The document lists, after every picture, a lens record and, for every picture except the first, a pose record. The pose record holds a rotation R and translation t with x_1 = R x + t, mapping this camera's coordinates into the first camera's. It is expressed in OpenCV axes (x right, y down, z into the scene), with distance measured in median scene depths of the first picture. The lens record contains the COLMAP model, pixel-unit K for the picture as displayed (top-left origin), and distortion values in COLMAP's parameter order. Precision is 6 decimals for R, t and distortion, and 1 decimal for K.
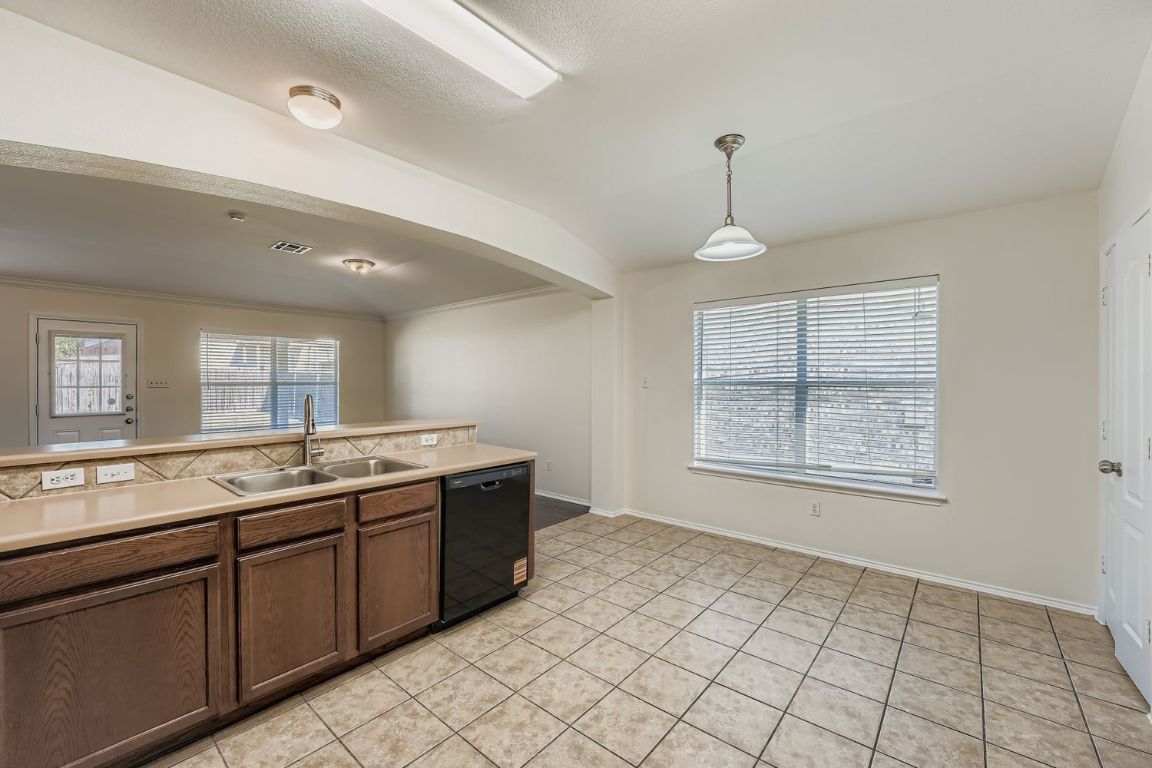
lens RADIAL K [[469.2, 0, 574.8], [0, 469.2, 376.3], [0, 0, 1]] dist [-0.010712, 0.001028]
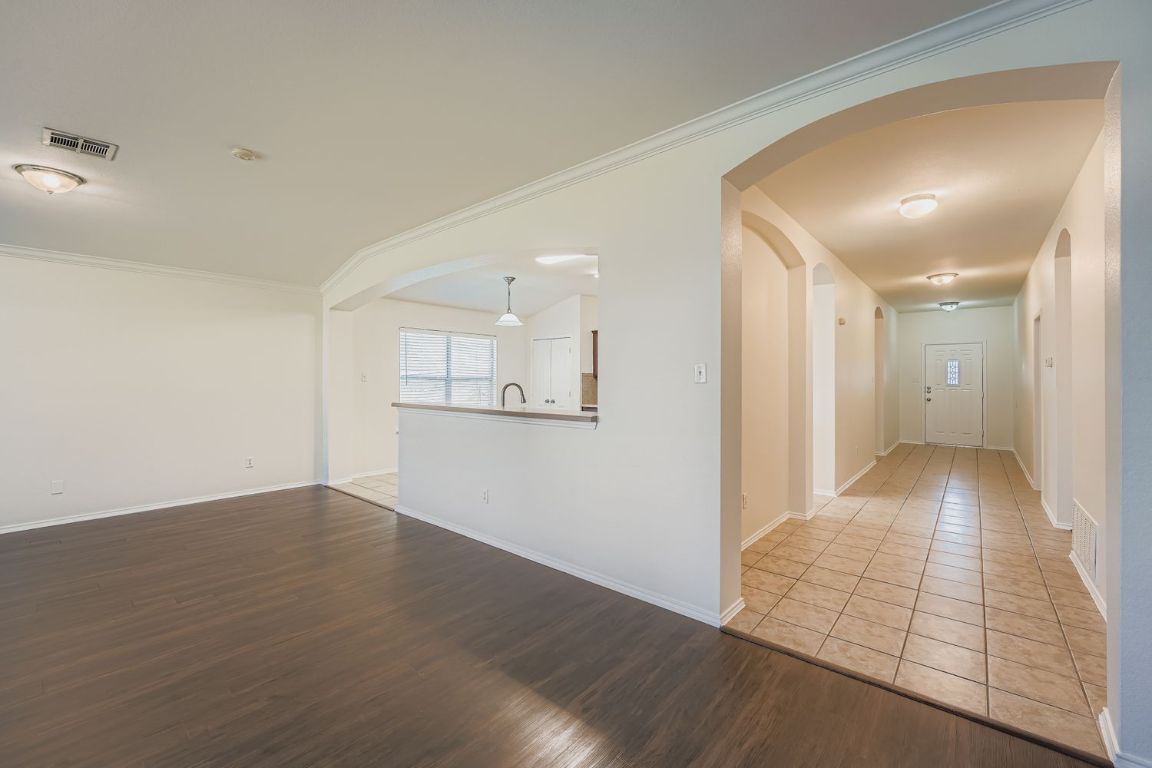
lens RADIAL K [[469.2, 0, 572.1], [0, 469.2, 378.7], [0, 0, 1]] dist [-0.010712, 0.001028]
pose [[0.000580, 0.002509, 0.999997, -1.471777], [-0.009433, 0.999952, -0.002503, 0.017139], [-0.999955, -0.009431, 0.000604, 0.500512]]
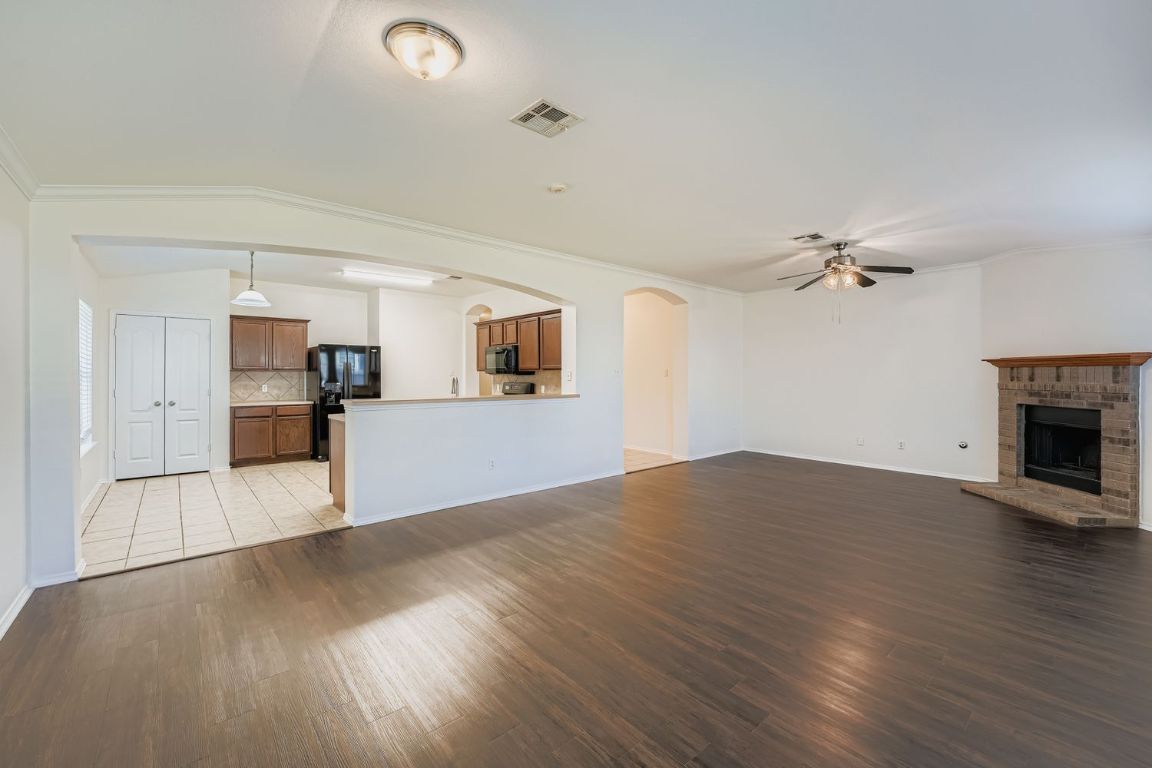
lens RADIAL K [[469.2, 0, 569.9], [0, 469.2, 377.0], [0, 0, 1]] dist [-0.010712, 0.001028]
pose [[-0.986562, -0.000469, 0.163386, -0.900319], [-0.001630, 0.999974, -0.006968, 0.034314], [-0.163379, -0.007141, -0.986538, 1.914260]]
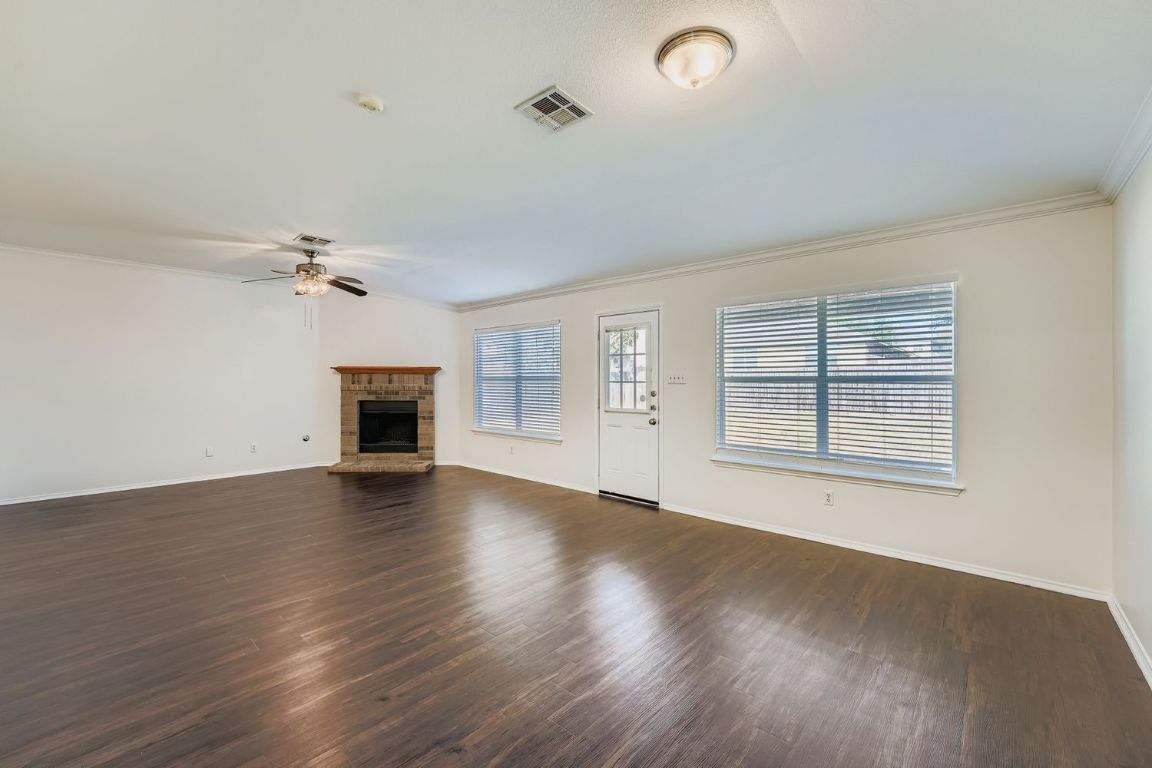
lens RADIAL K [[469.2, 0, 580.7], [0, 469.2, 379.8], [0, 0, 1]] dist [-0.010712, 0.001028]
pose [[-0.024107, 0.002065, -0.999707, -0.118598], [0.008602, 0.999961, 0.001858, 0.022449], [0.999672, -0.008555, -0.024124, 1.305559]]
